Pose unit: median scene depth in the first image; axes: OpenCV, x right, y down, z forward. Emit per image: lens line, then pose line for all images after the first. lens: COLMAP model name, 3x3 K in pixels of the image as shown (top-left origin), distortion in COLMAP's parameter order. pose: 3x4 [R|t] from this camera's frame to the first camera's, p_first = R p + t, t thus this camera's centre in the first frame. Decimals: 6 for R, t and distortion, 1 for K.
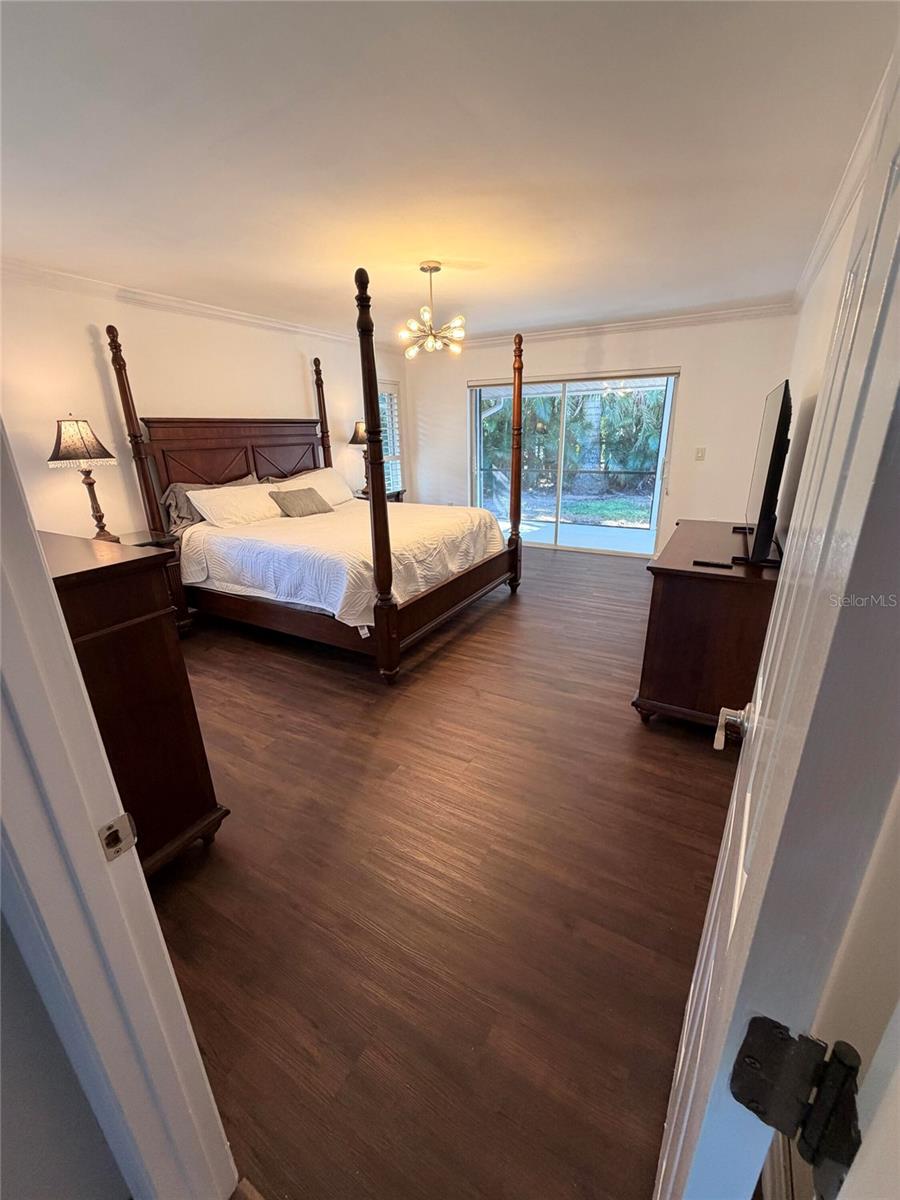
lens RADIAL K [[477.5, 0, 451.1], [0, 477.5, 598.6], [0, 0, 1]] dist [-0.000134, 0.000092]
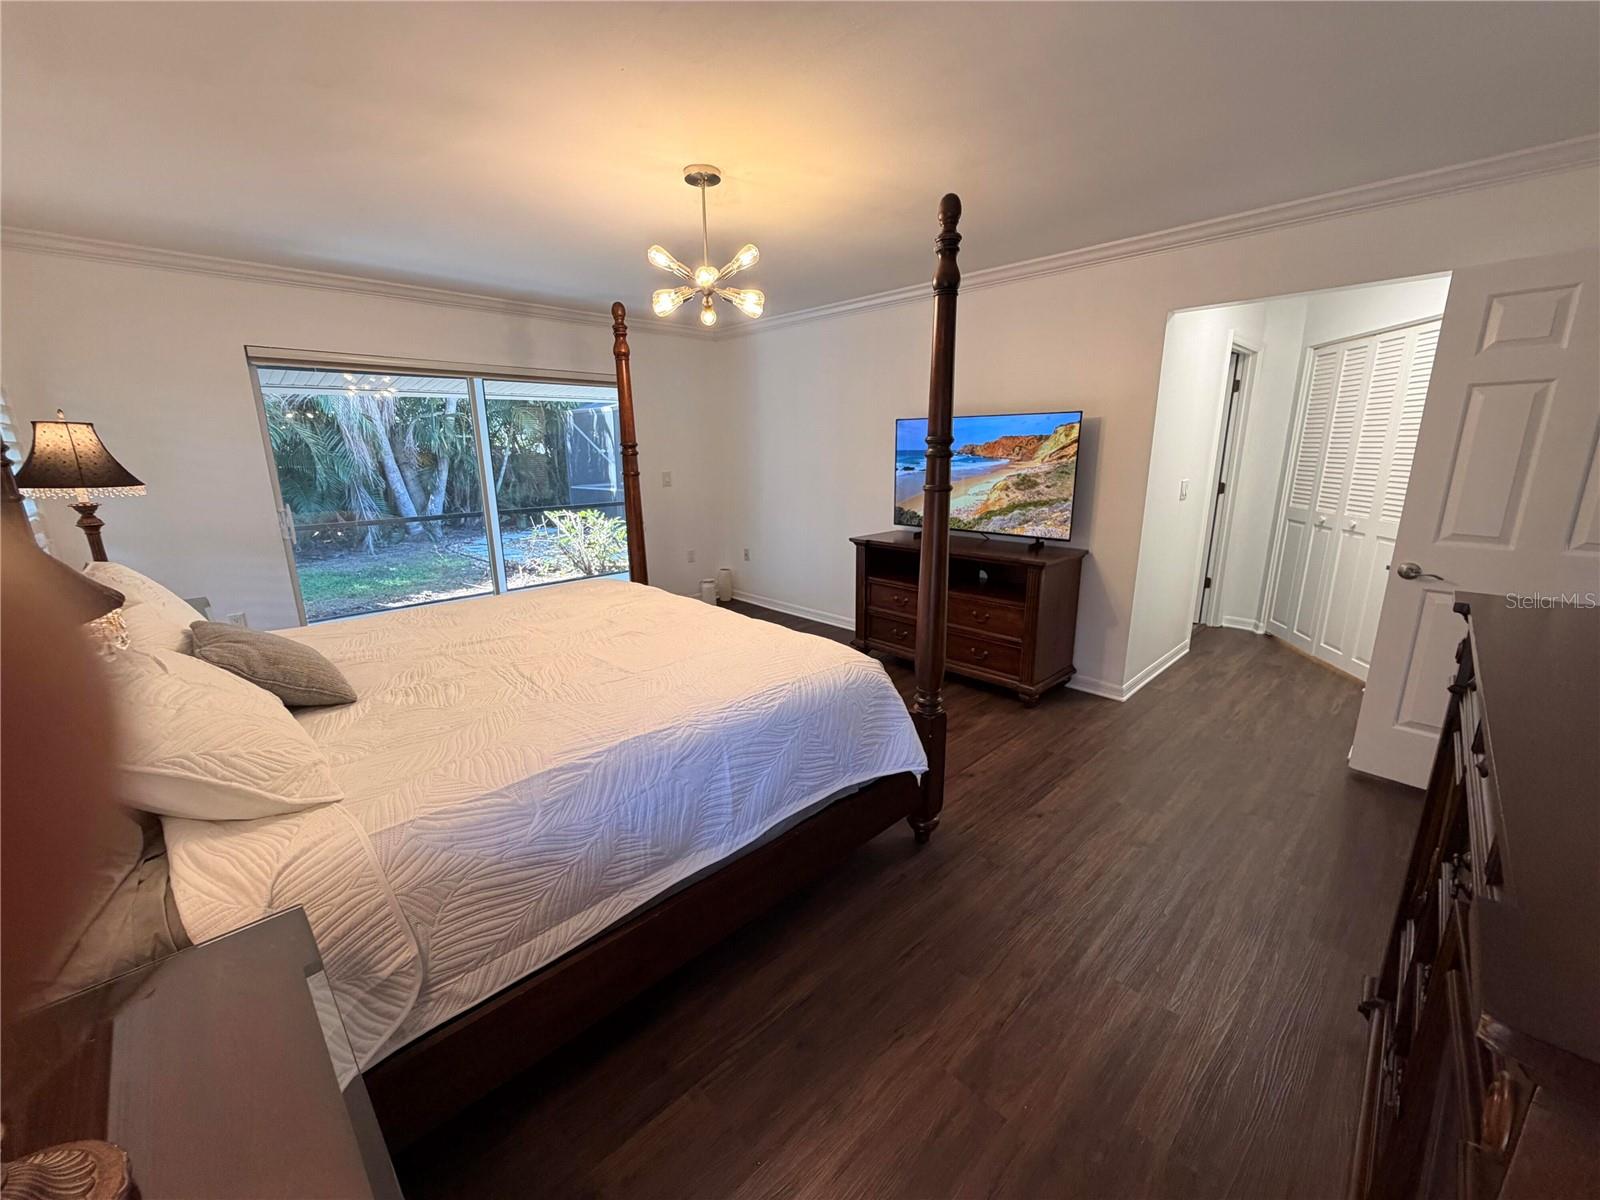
lens RADIAL K [[636.6, 0, 798.2], [0, 636.6, 599.4], [0, 0, 1]] dist [-0.000134, 0.000092]
pose [[0.280148, -0.210040, 0.936697, -0.851072], [0.330840, 0.937114, 0.111186, -0.245752], [-0.901145, 0.278749, 0.332020, 0.770817]]
